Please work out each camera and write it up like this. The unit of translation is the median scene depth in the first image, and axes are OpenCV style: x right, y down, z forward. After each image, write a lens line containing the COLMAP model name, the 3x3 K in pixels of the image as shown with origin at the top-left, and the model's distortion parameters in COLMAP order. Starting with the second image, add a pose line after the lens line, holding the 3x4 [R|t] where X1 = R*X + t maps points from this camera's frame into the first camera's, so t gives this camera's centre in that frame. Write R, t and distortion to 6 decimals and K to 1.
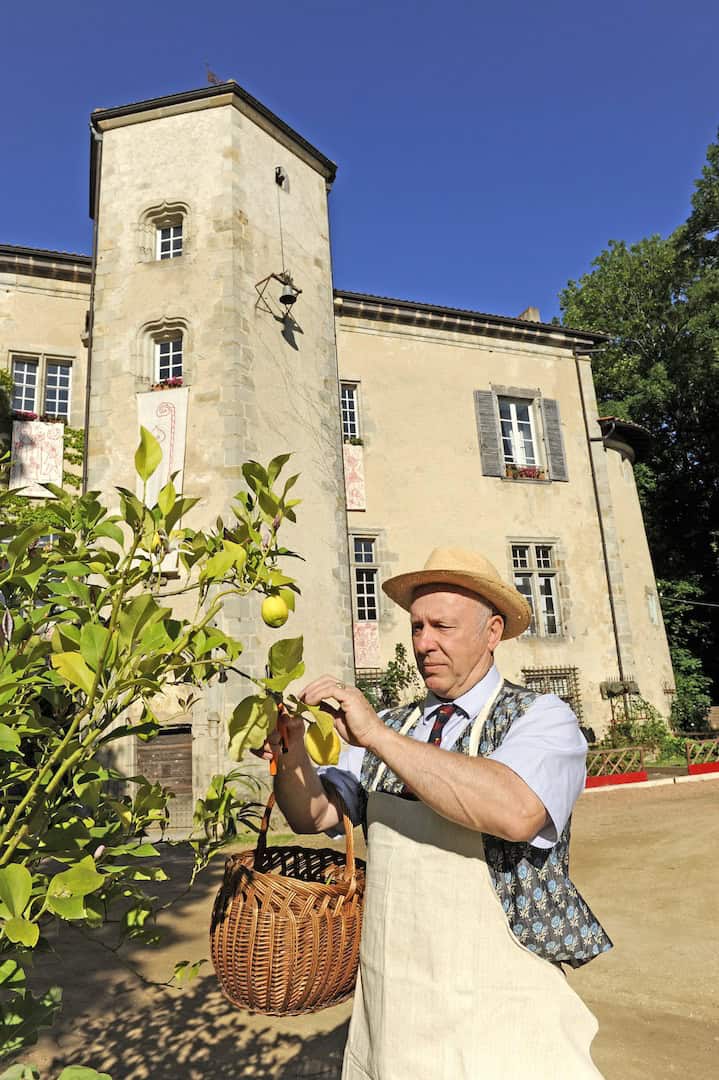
lens RADIAL K [[887.8, 0, 392.7], [0, 887.8, 488.6], [0, 0, 1]] dist [0.002508, -0.004643]
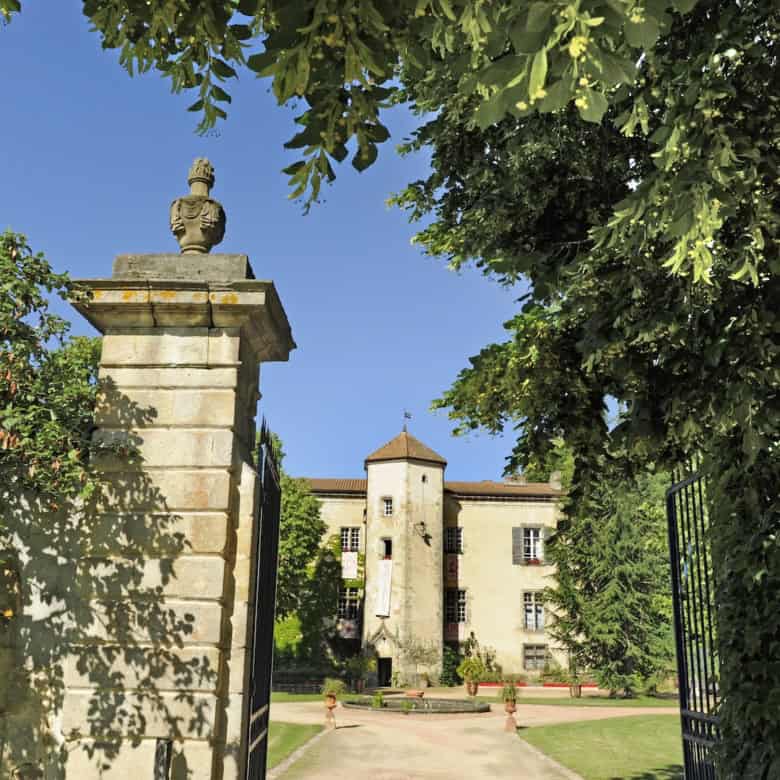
lens RADIAL K [[992.7, 0, 390.0], [0, 992.7, 390.0], [0, 0, 1]] dist [0.001623, -0.008427]
pose [[0.953498, -0.007268, -0.301313, 0.723322], [0.014189, 0.999683, 0.020789, -0.666804], [0.301066, -0.024097, 0.953299, -2.077583]]
